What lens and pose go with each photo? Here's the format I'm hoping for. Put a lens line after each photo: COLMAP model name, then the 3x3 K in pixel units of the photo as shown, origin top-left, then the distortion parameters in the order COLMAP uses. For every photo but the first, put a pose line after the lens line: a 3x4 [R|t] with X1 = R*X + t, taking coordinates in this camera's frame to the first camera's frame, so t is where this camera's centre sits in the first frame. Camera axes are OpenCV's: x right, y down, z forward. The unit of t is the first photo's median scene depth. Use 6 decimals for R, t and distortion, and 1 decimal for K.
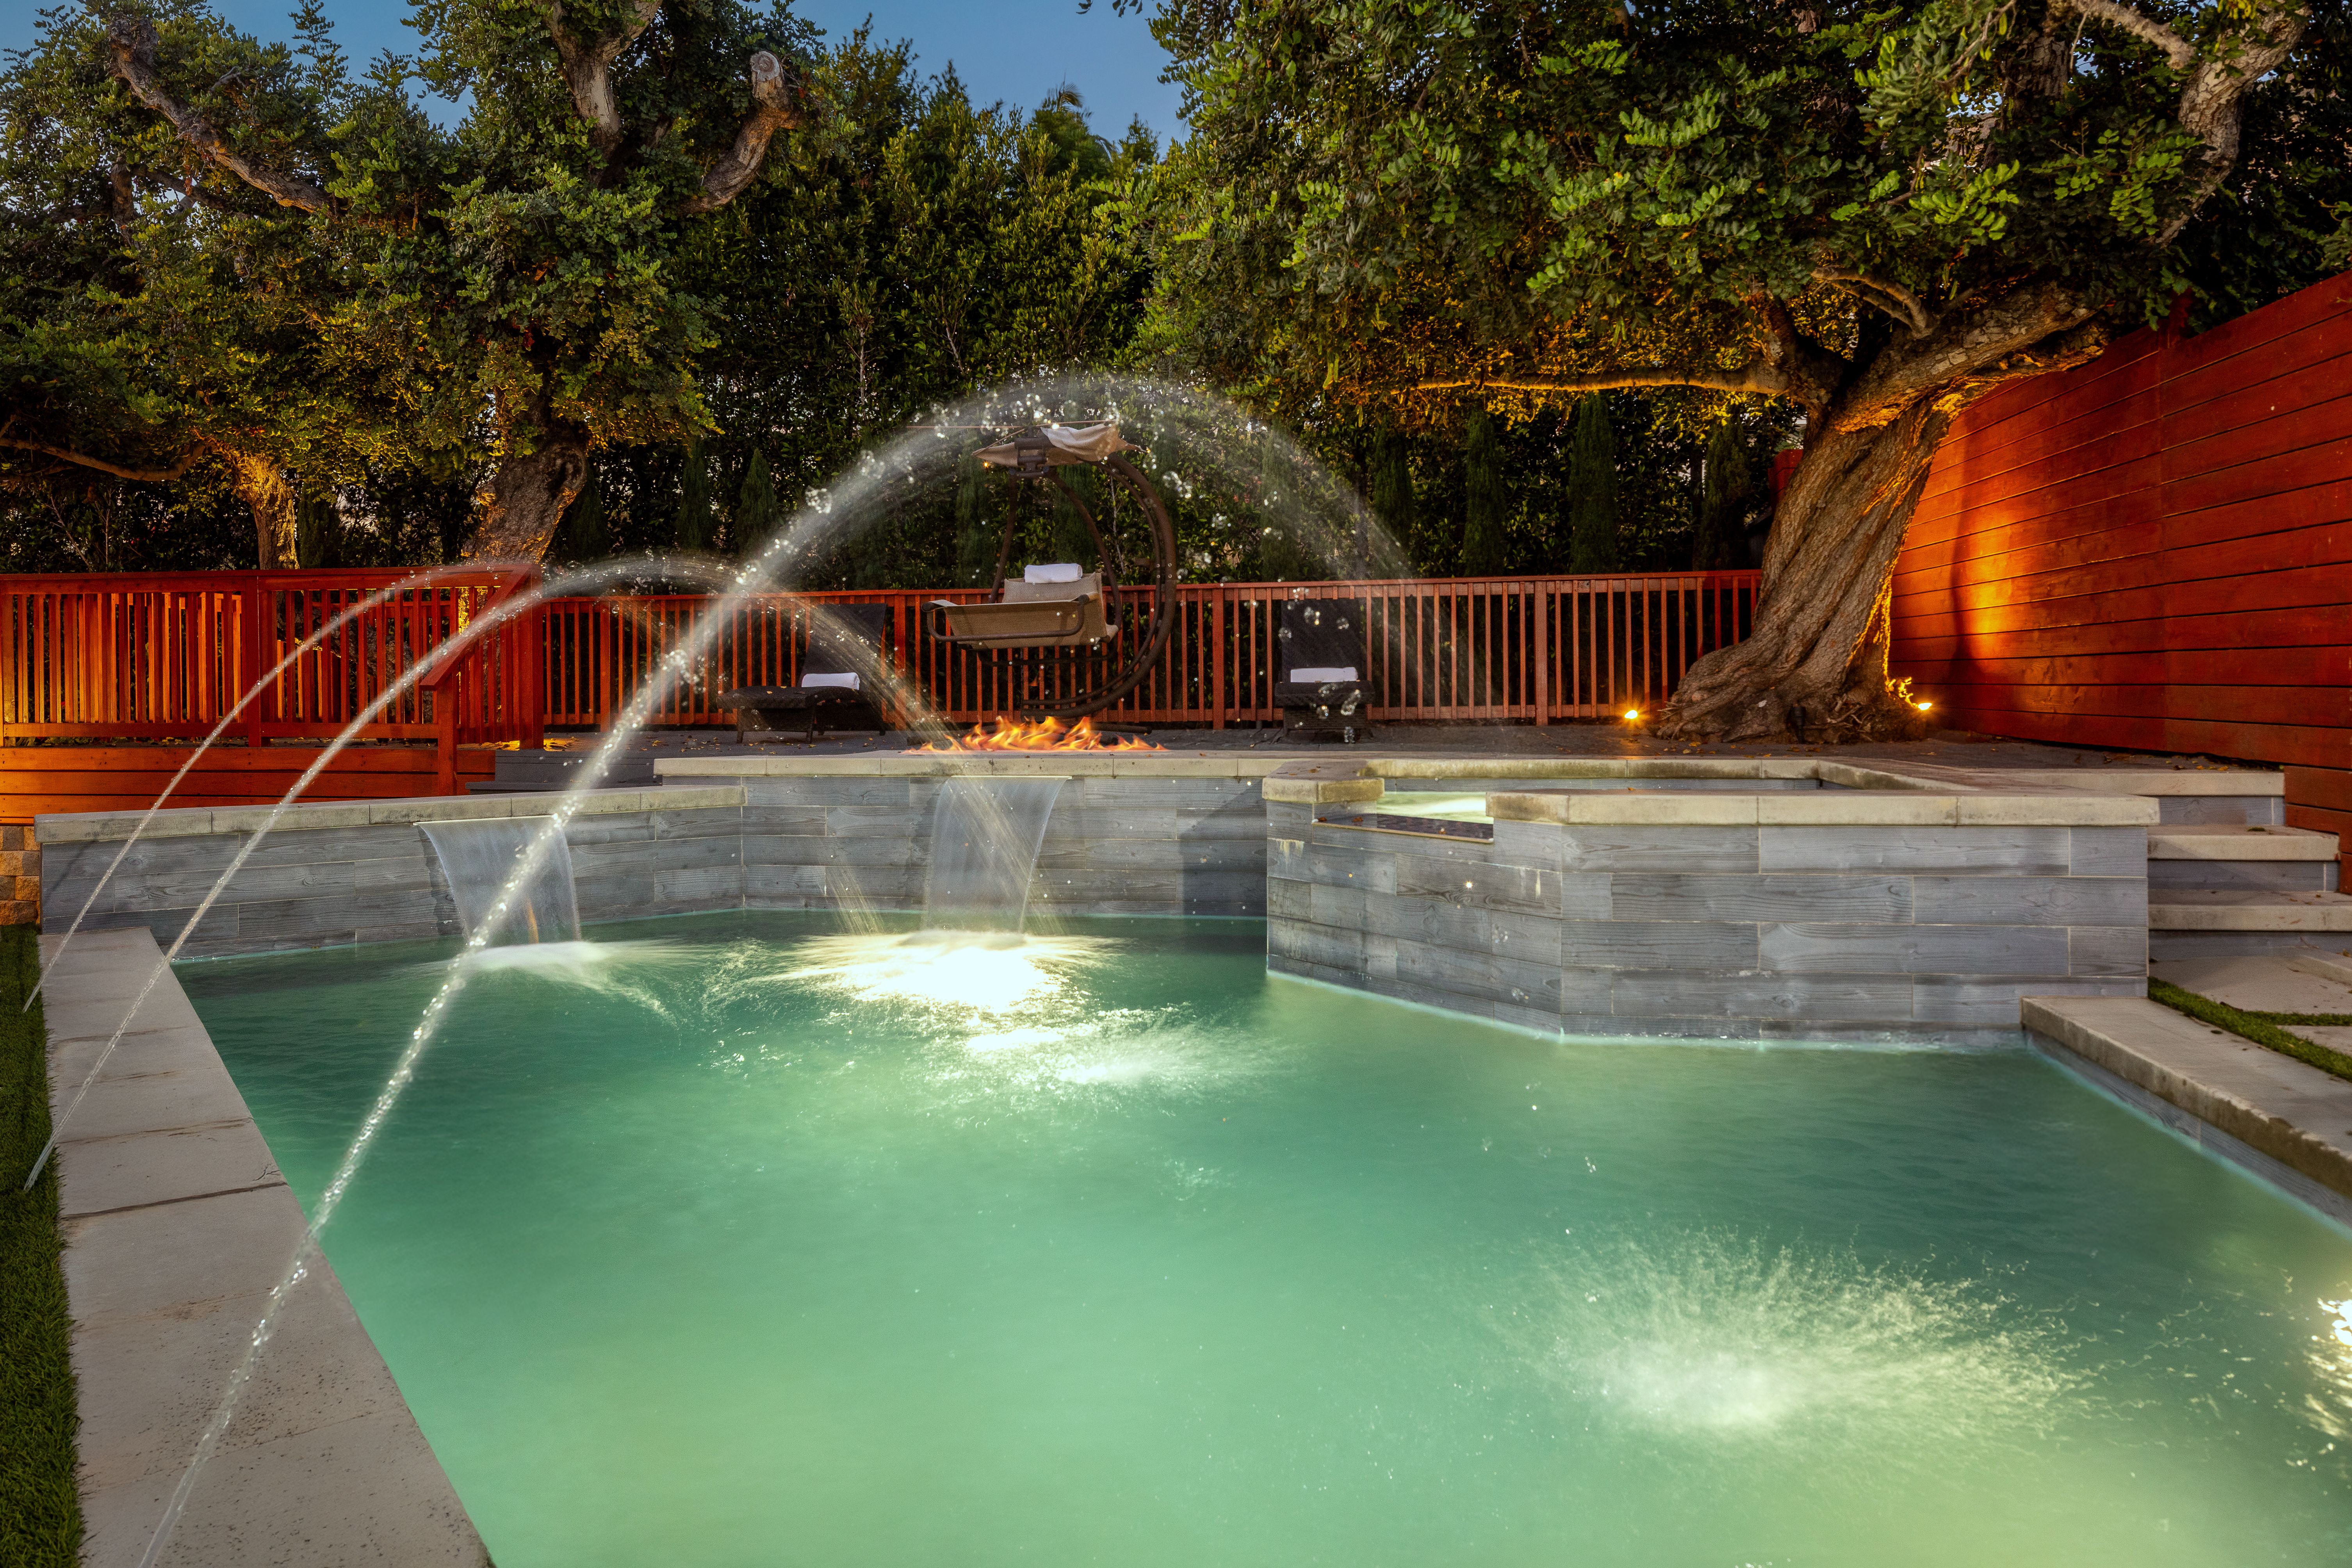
lens RADIAL K [[1615.9, 0, 1173.0], [0, 1615.9, 776.9], [0, 0, 1]] dist [-0.009840, 0.002871]
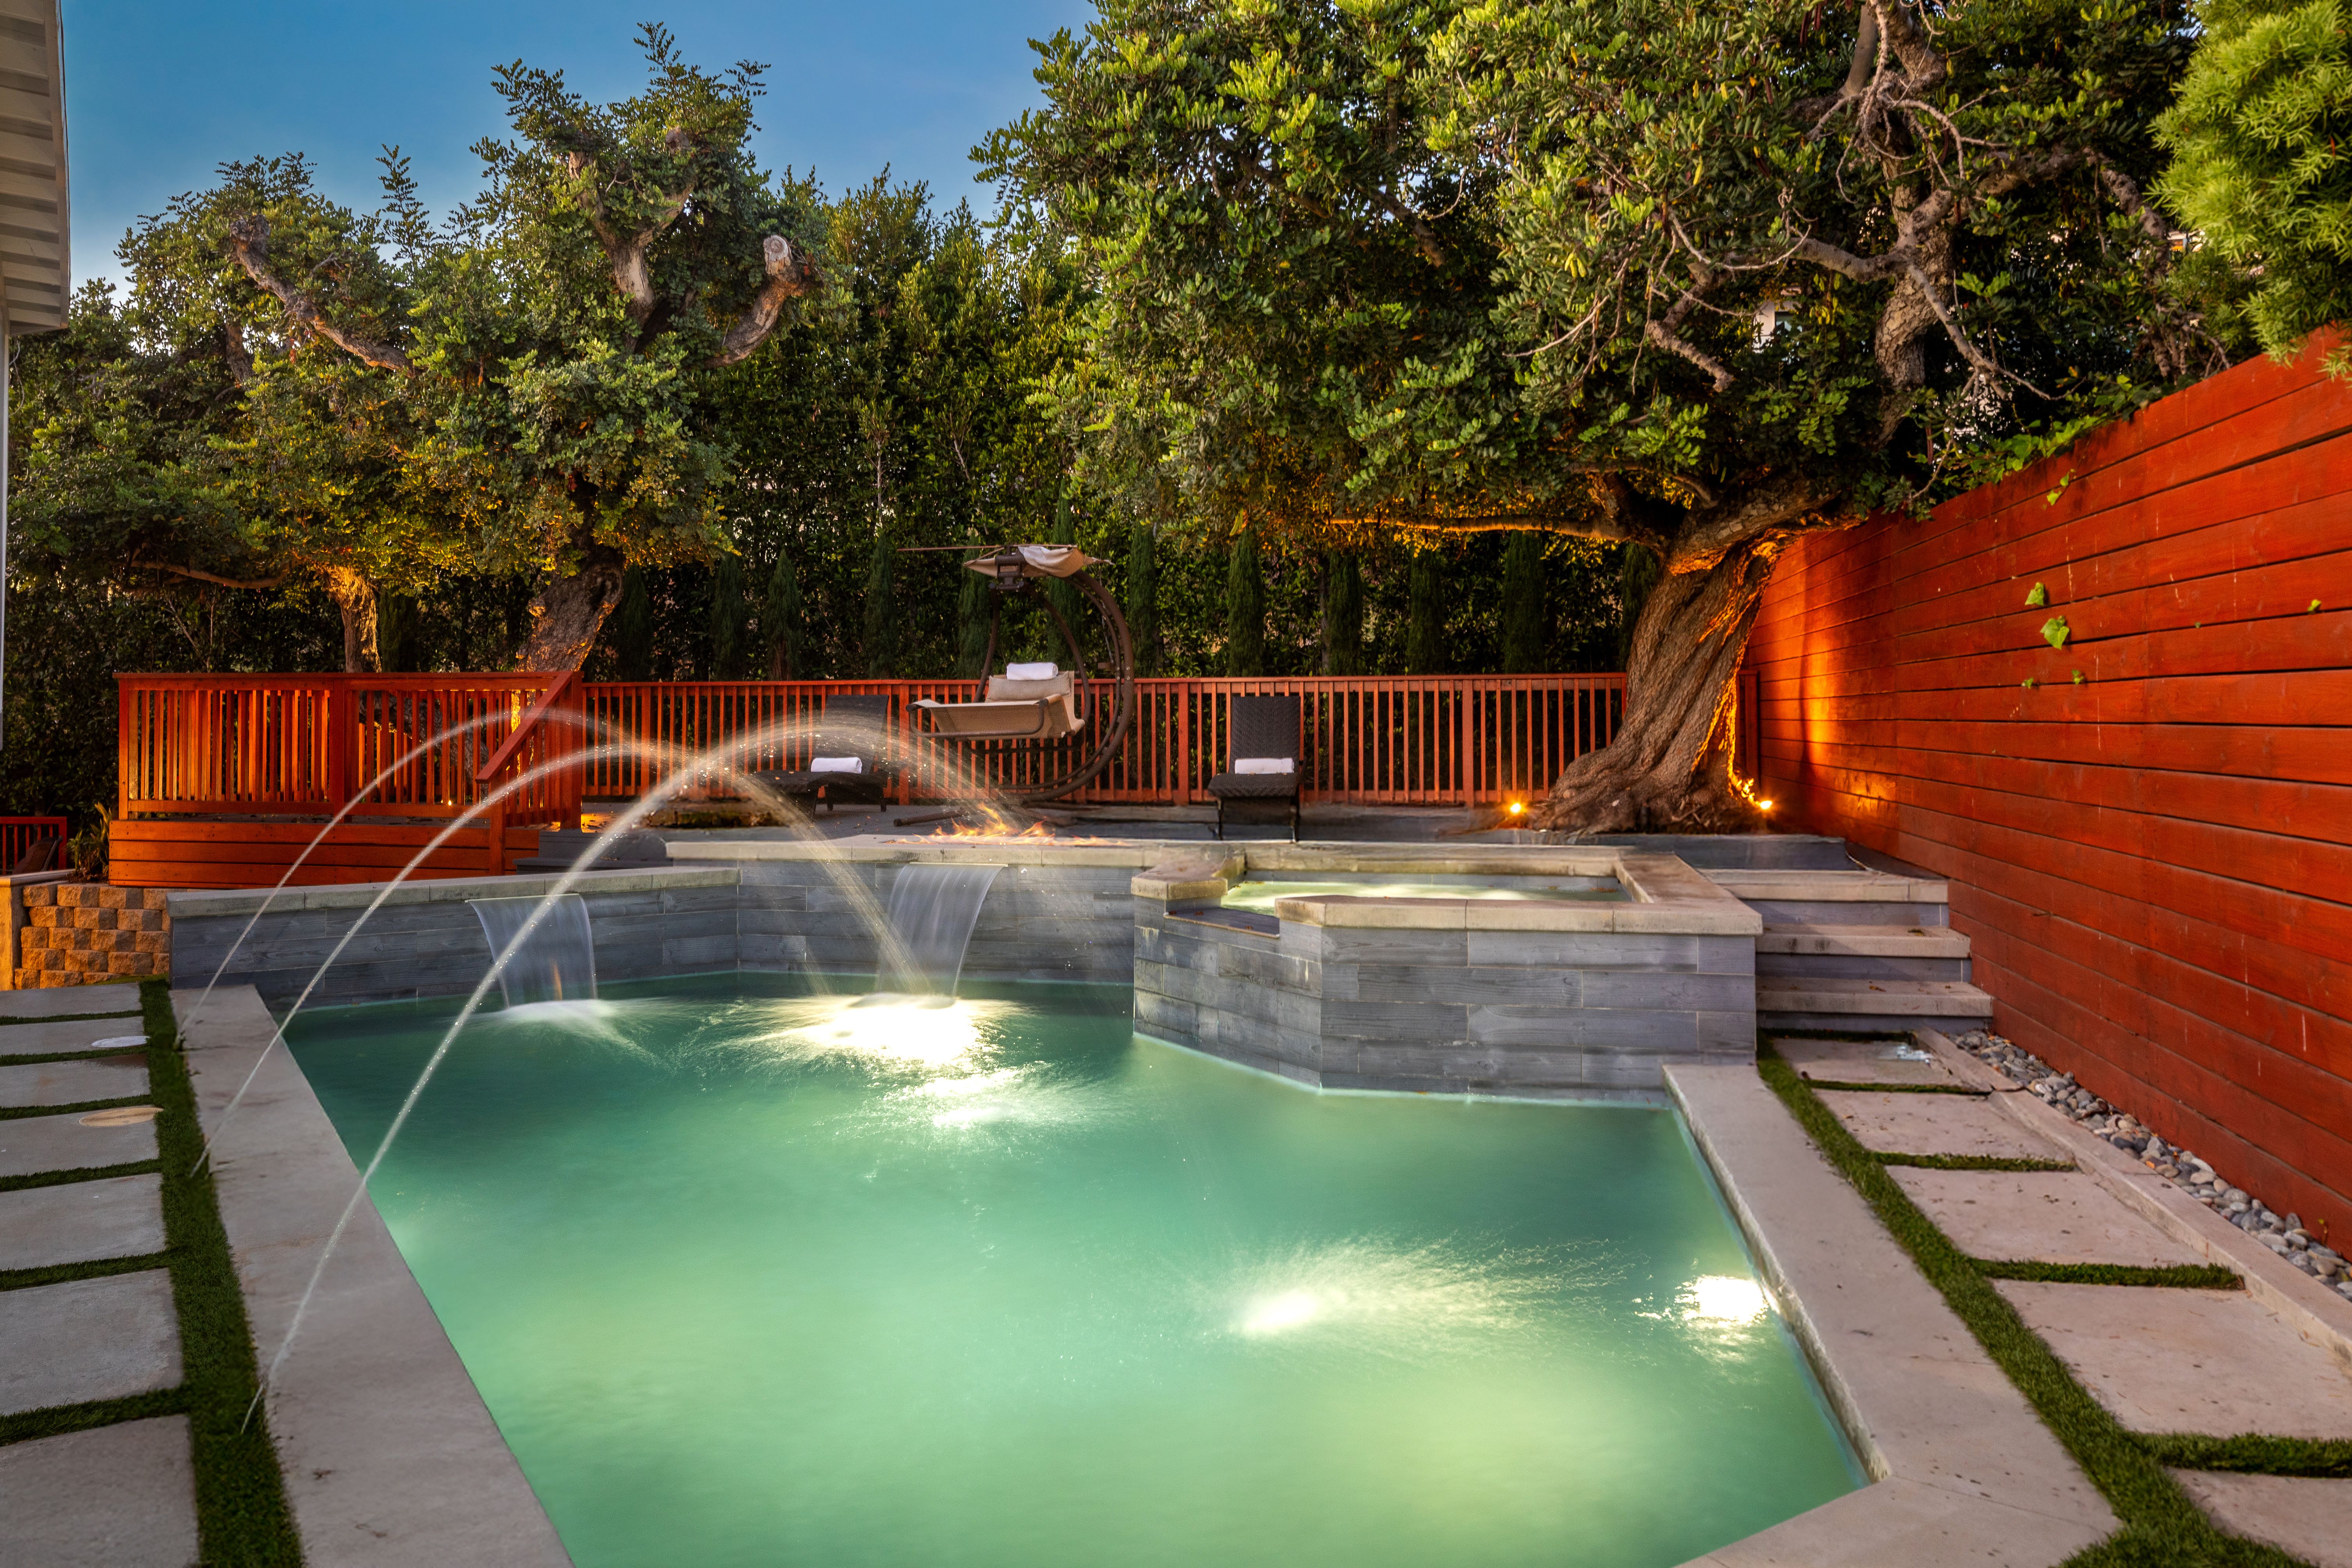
lens RADIAL K [[1615.9, 0, 1178.0], [0, 1615.9, 789.2], [0, 0, 1]] dist [-0.009840, 0.002871]
pose [[0.999296, 0.008372, -0.036578, 0.090185], [-0.009078, 0.999775, -0.019164, -0.028956], [0.036410, 0.019483, 0.999147, -0.162806]]
